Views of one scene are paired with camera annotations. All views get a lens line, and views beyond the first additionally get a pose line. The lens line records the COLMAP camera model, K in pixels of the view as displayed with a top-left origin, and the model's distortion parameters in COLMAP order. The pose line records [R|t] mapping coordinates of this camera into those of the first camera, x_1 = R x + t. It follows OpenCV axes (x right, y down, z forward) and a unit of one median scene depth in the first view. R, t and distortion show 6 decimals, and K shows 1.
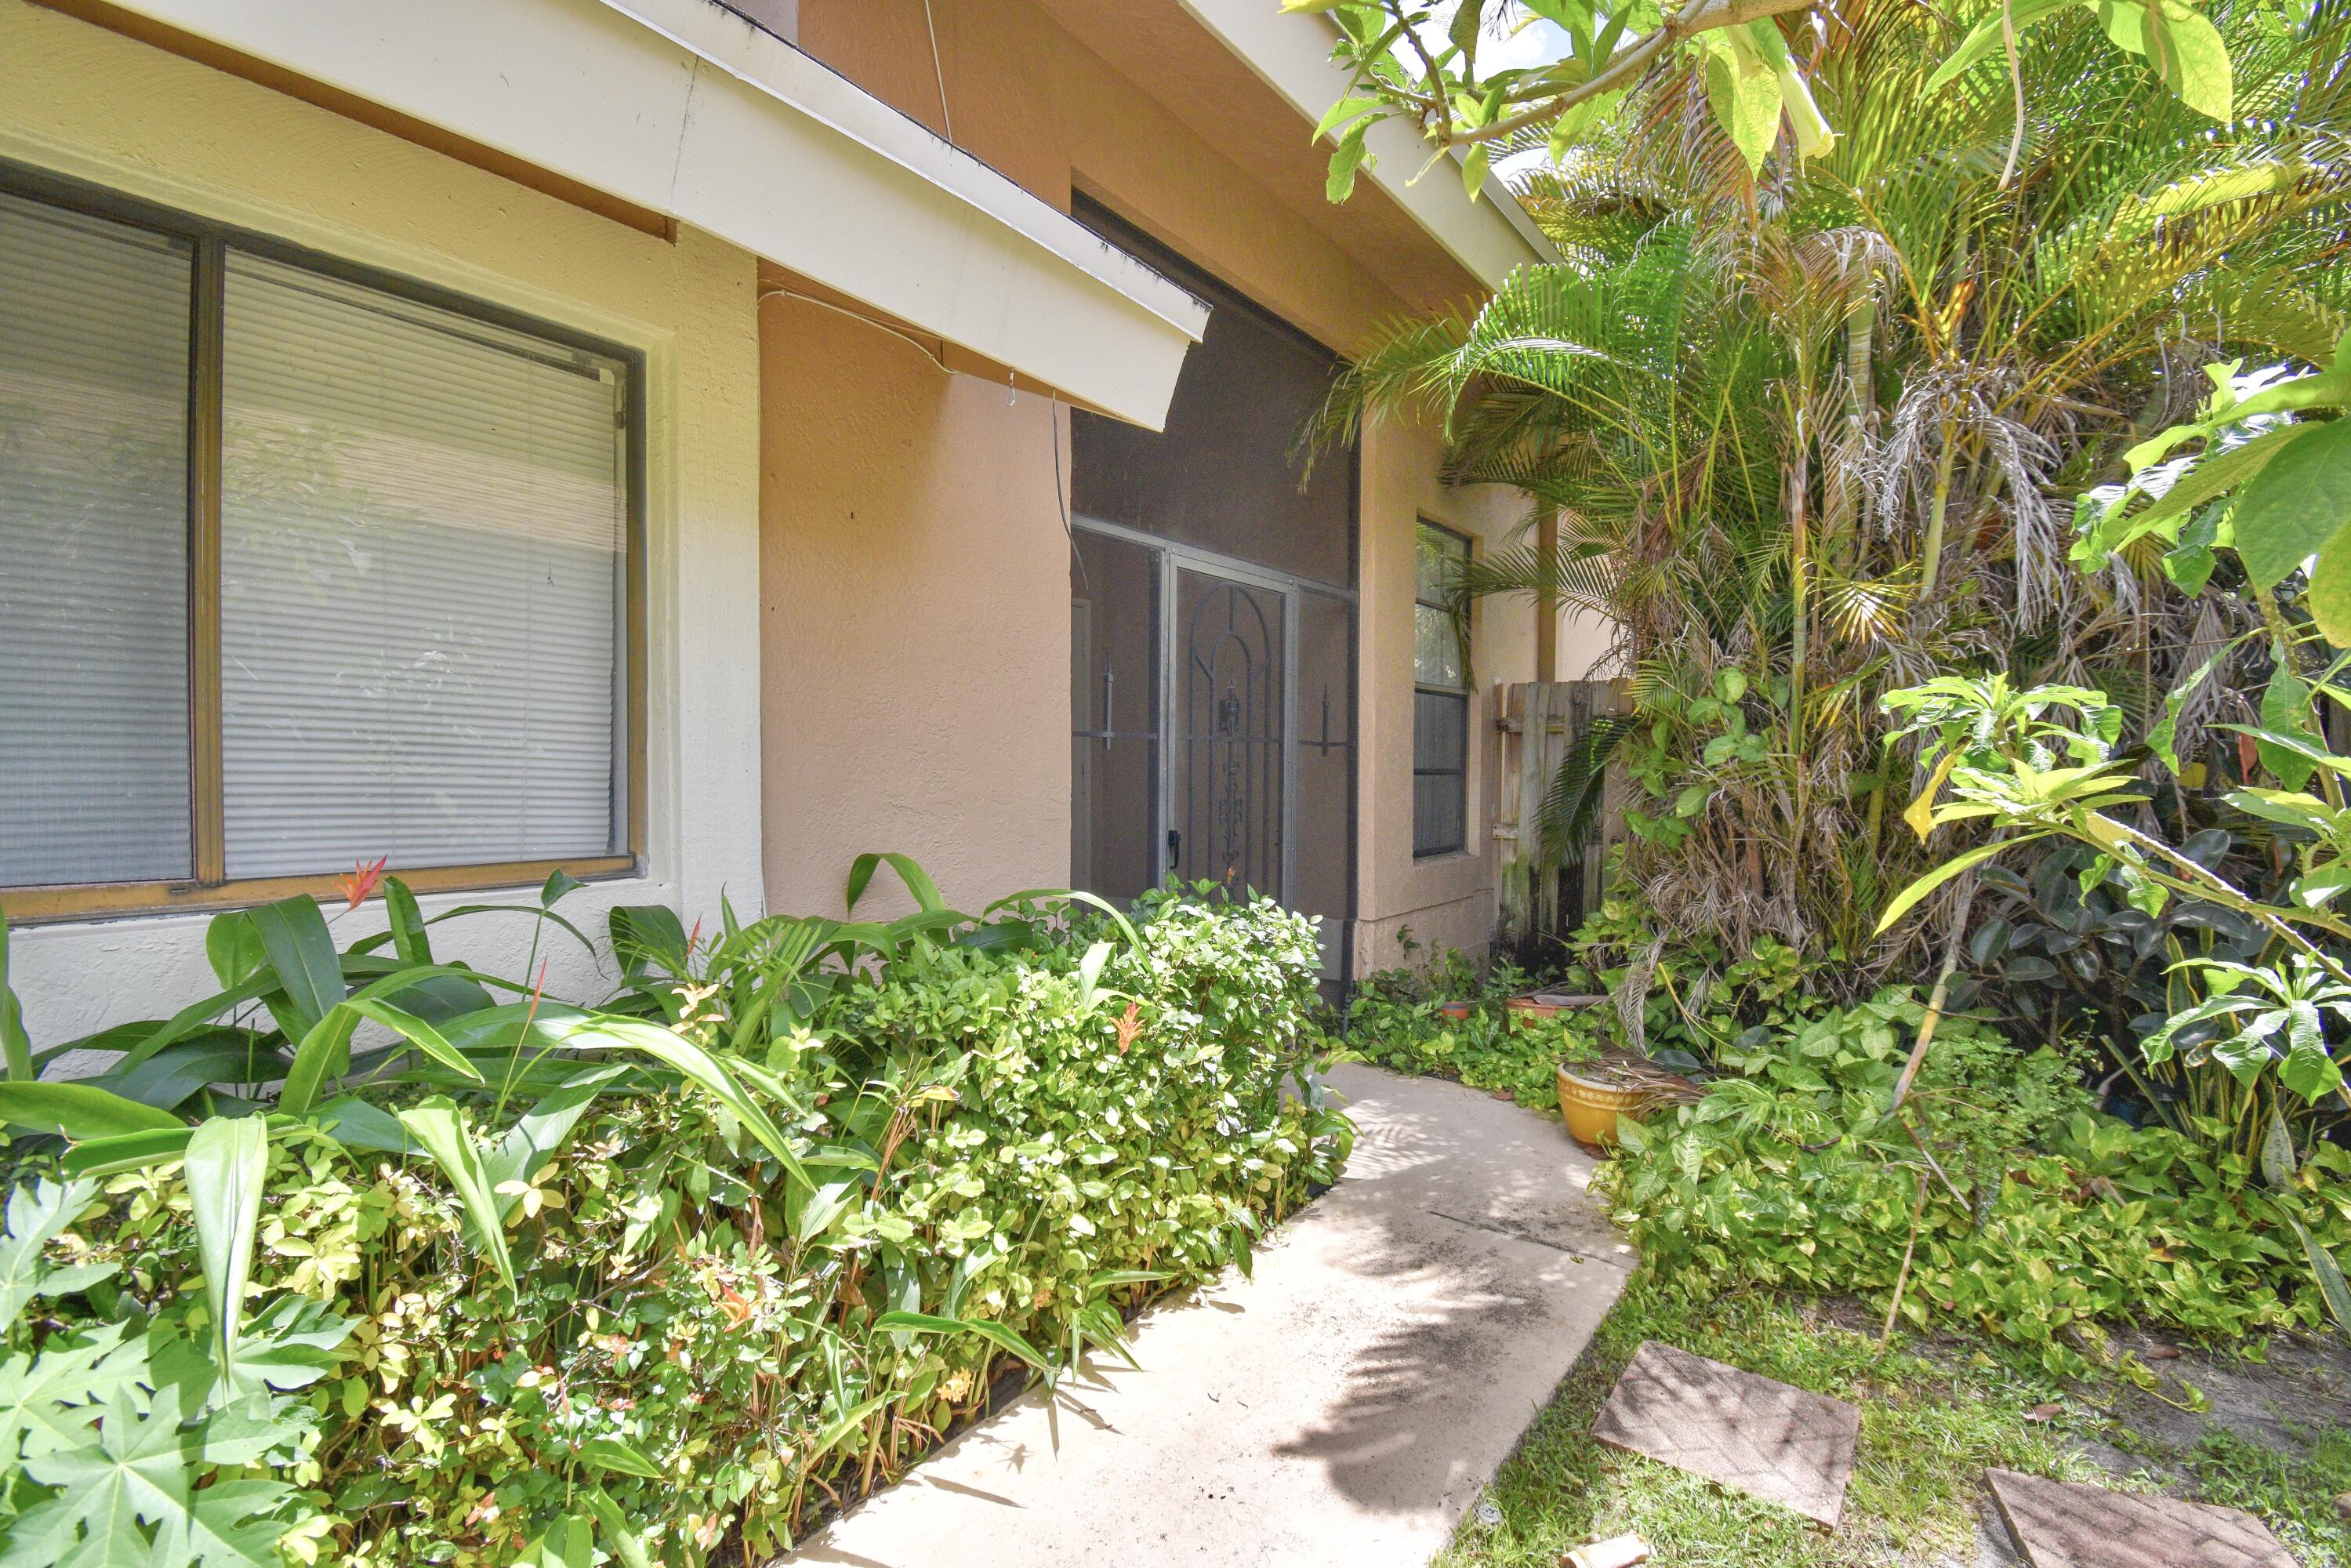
lens RADIAL K [[1011.0, 0, 1177.5], [0, 1011.0, 781.4], [0, 0, 1]] dist [0.012470, -0.025744]
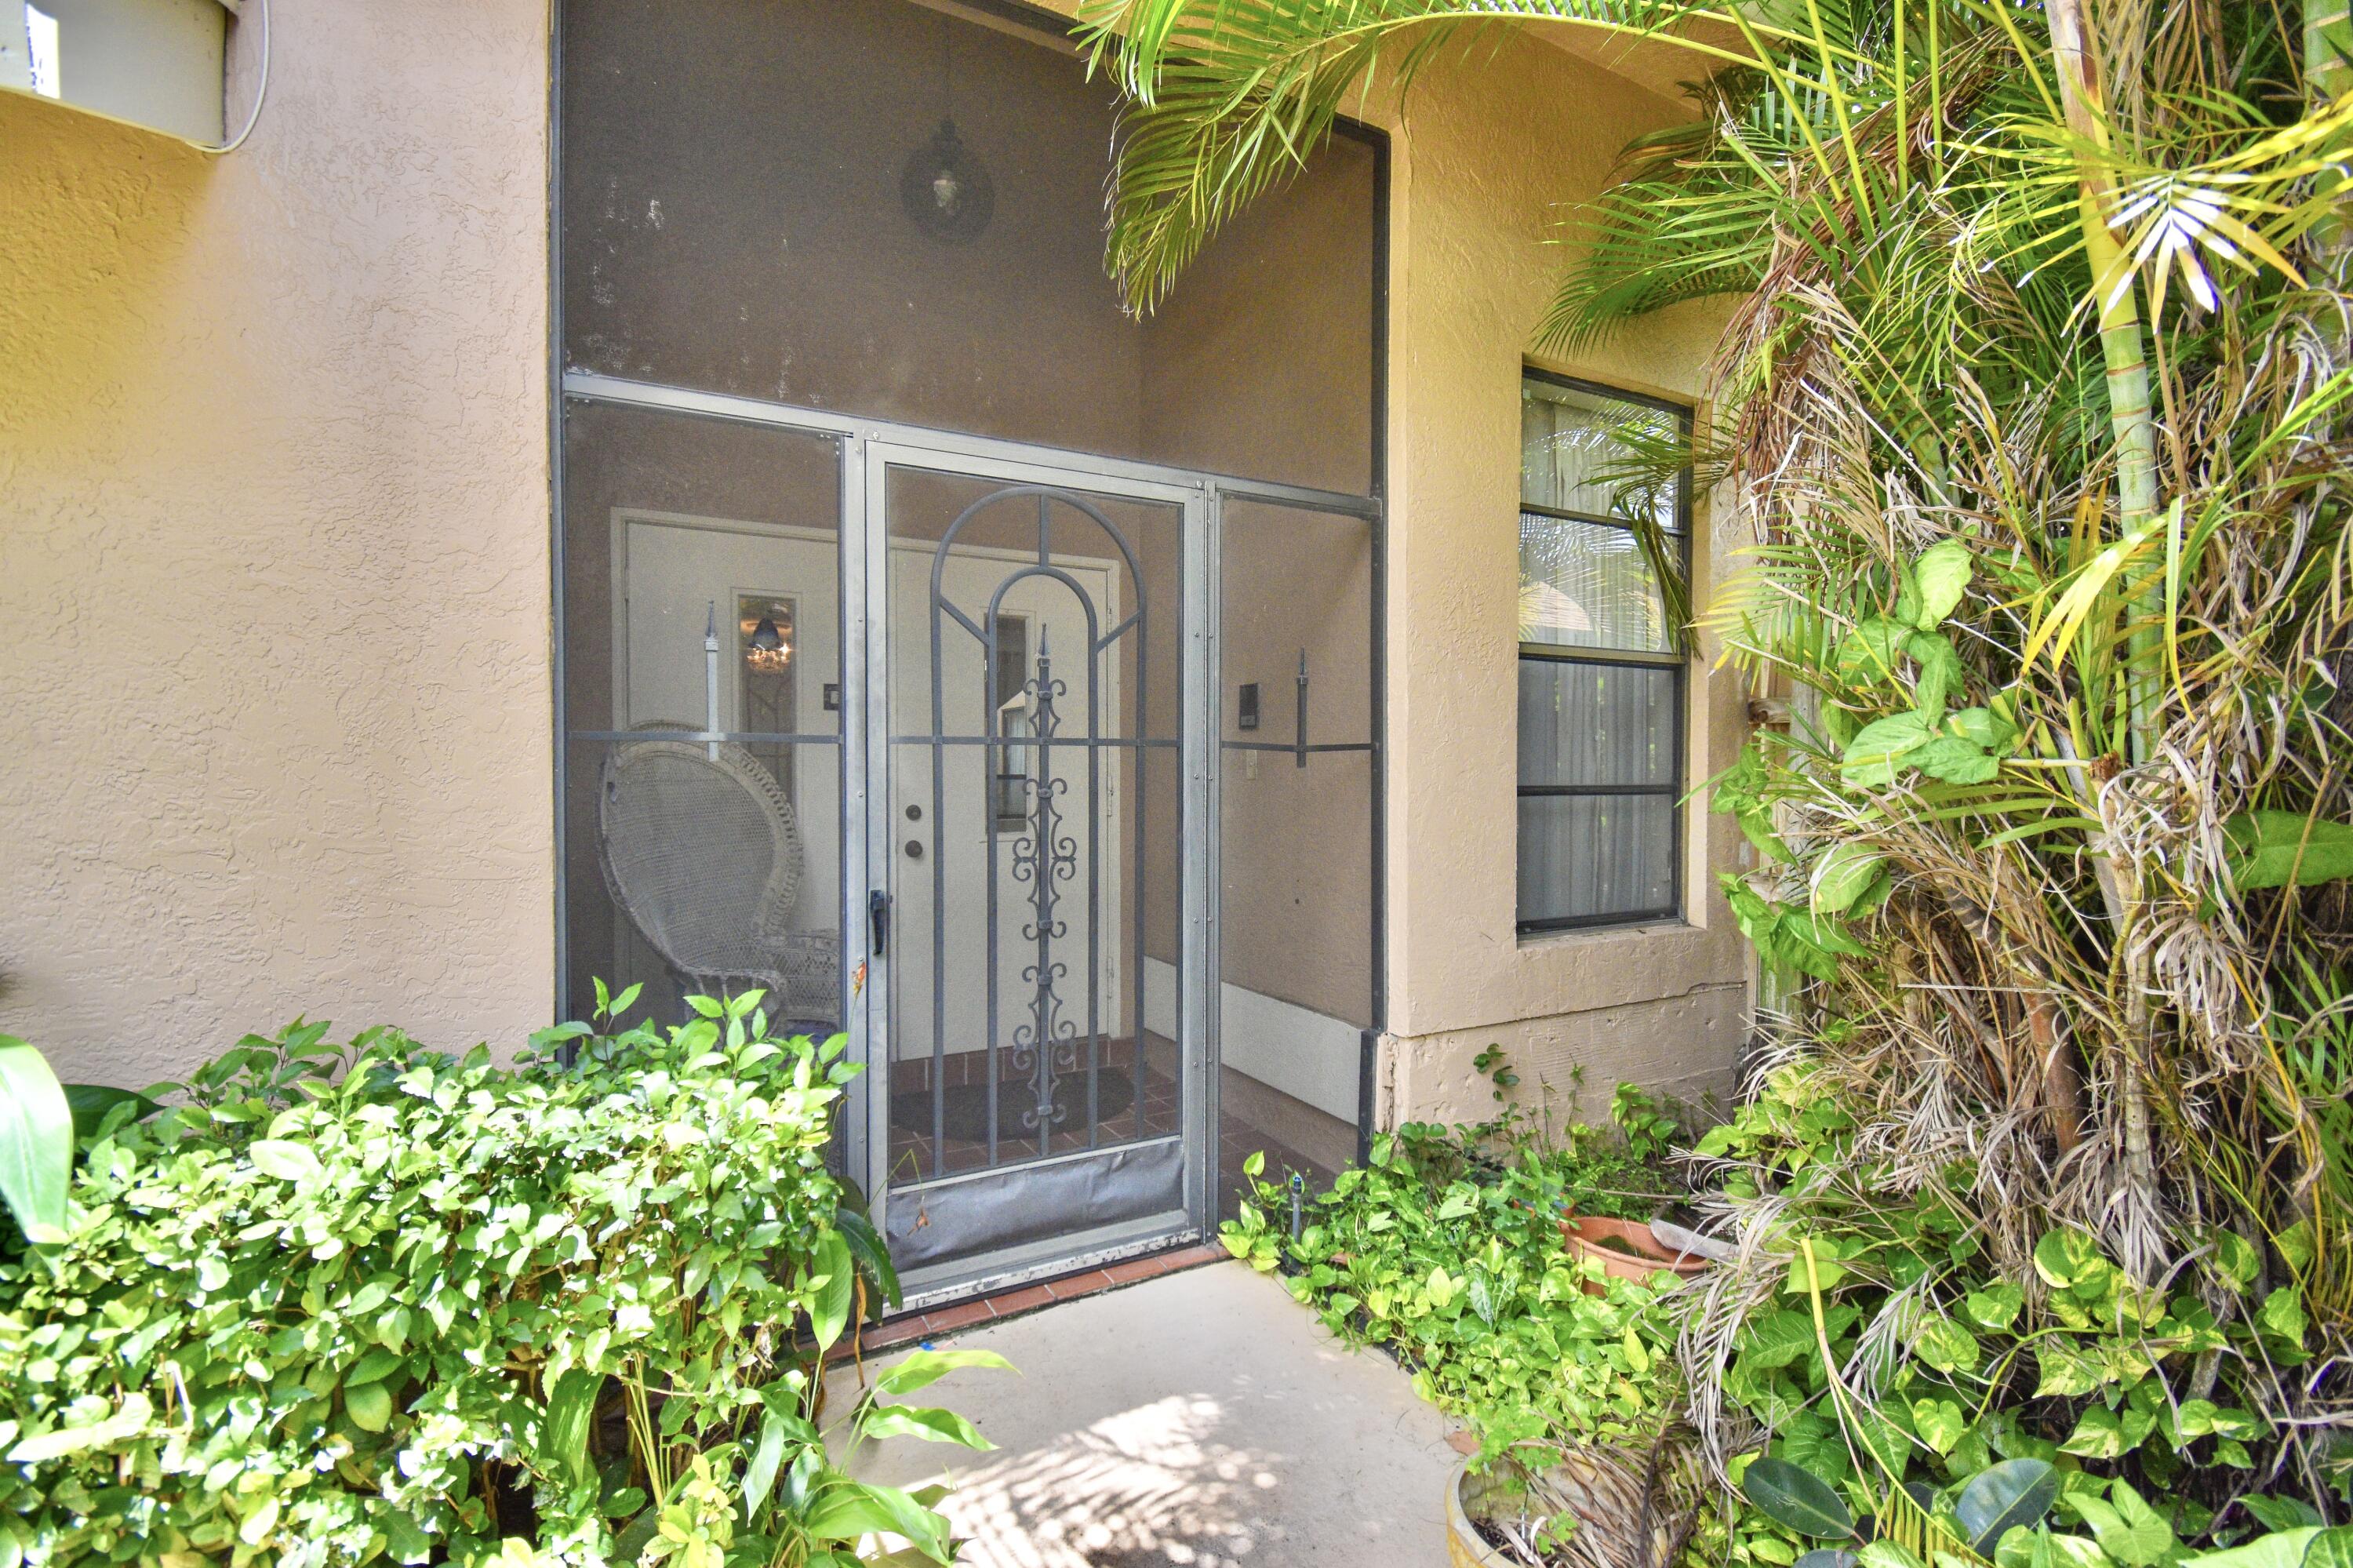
lens RADIAL K [[1039.5, 0, 1176.5], [0, 1039.5, 784.0], [0, 0, 1]] dist [-0.025768, -0.000451]
pose [[0.917557, 0.001995, -0.397599, 0.405273], [-0.003599, 0.999988, -0.003286, -0.014841], [0.397588, 0.004446, 0.917553, 0.488685]]
